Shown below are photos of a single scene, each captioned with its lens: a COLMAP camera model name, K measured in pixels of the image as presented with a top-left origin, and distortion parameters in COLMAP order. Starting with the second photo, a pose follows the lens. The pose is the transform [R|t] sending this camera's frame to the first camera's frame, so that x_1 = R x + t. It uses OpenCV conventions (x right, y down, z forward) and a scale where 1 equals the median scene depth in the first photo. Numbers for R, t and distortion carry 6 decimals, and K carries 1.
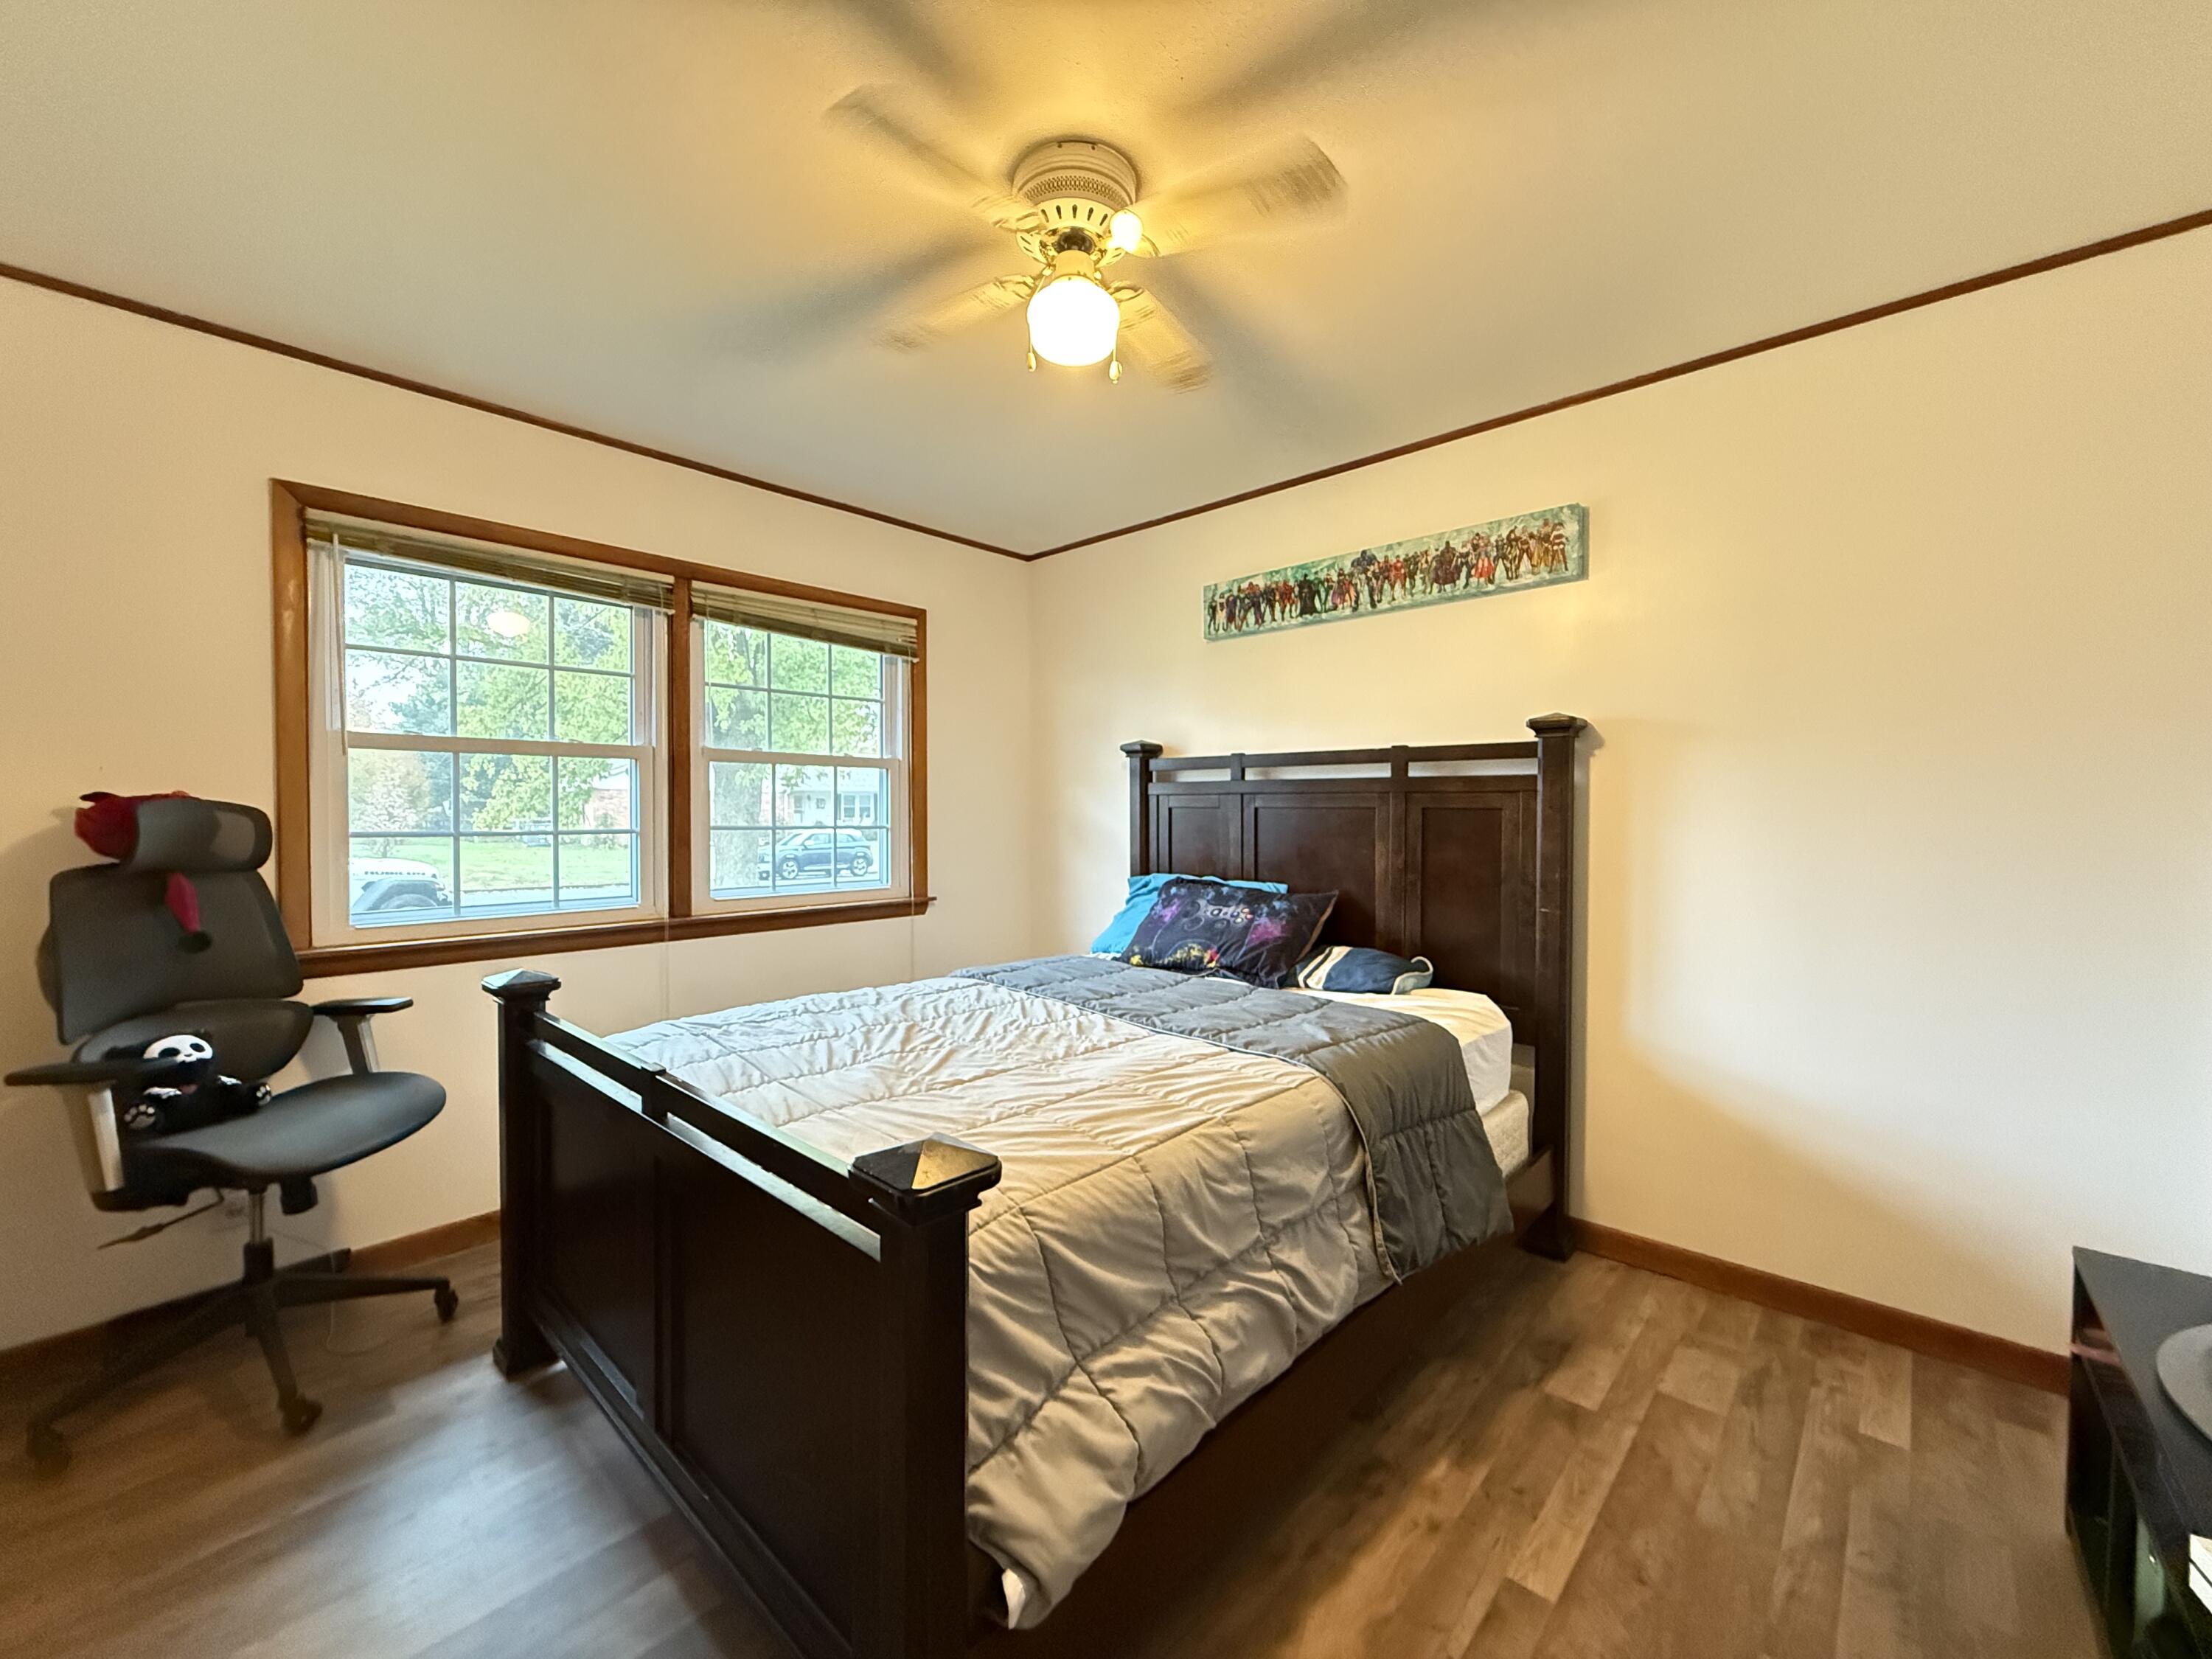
lens RADIAL K [[877.1, 0, 1105.3], [0, 877.1, 824.6], [0, 0, 1]] dist [-0.000639, 0.000754]
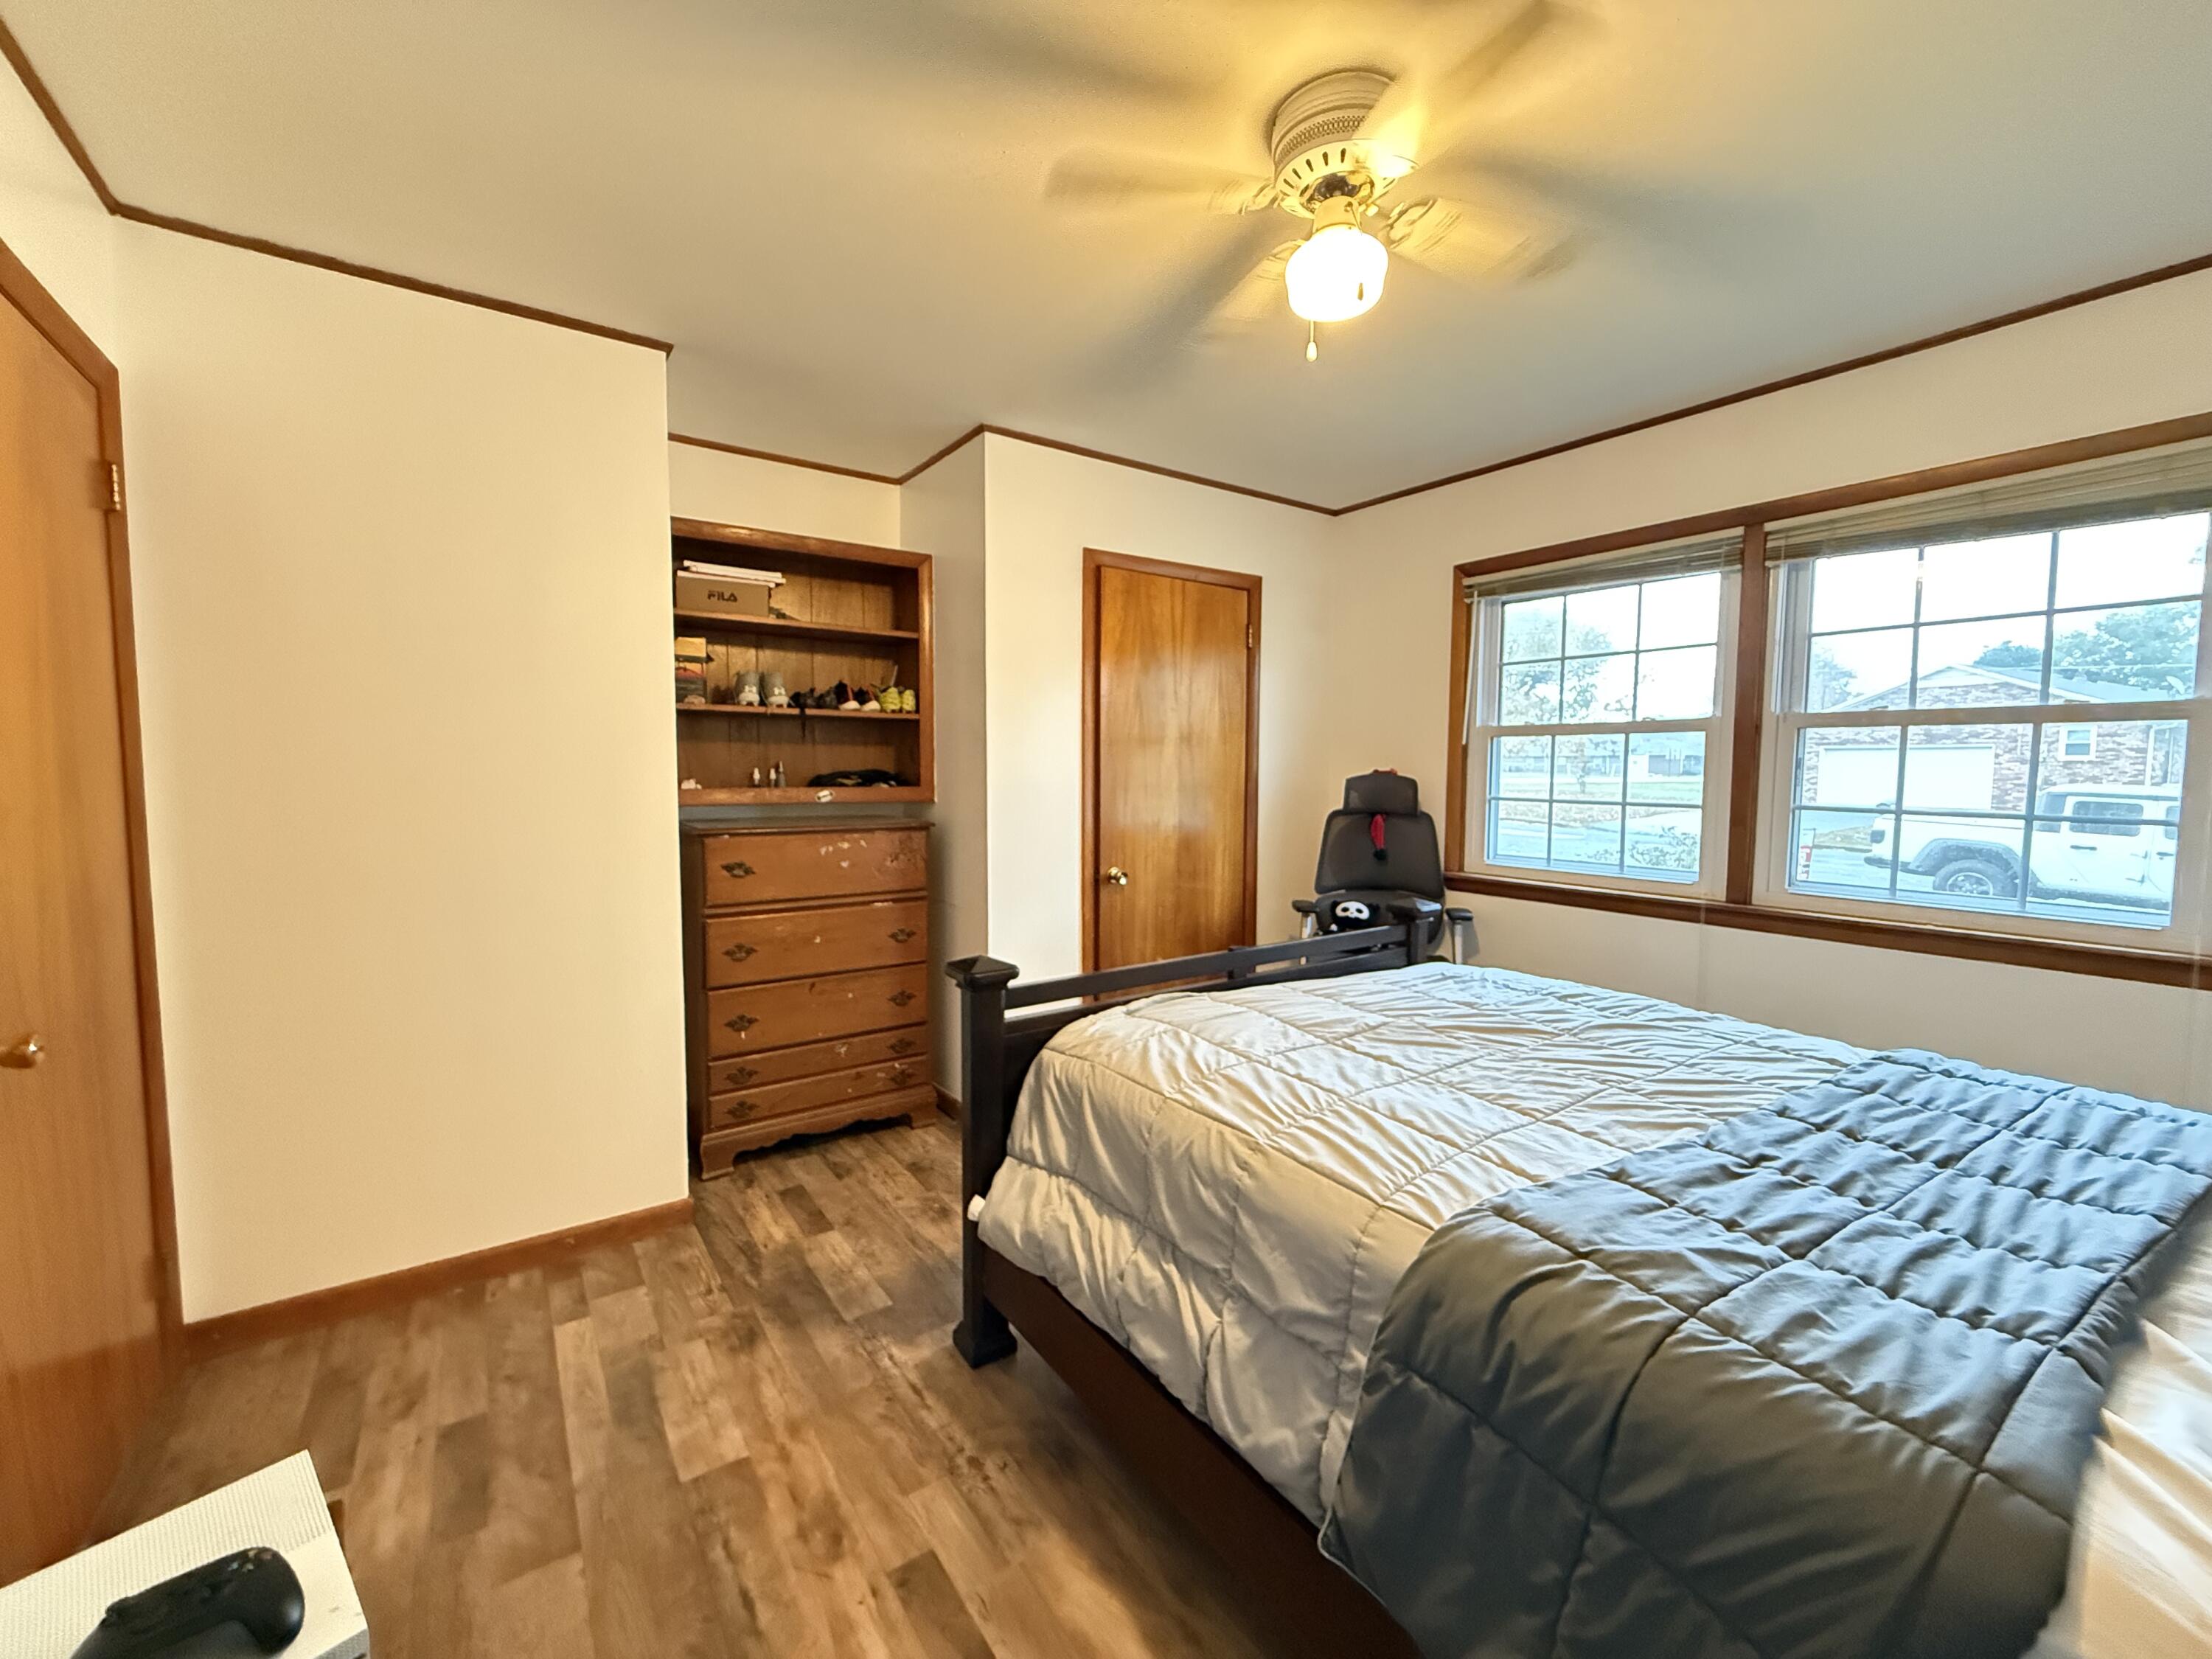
lens RADIAL K [[877.1, 0, 1096.9], [0, 877.1, 826.2], [0, 0, 1]] dist [-0.000639, 0.000754]
pose [[-0.198379, 0.068011, -0.977763, 0.826567], [-0.021414, 0.997051, 0.073697, -0.041656], [0.979891, 0.035558, -0.196337, 0.812001]]
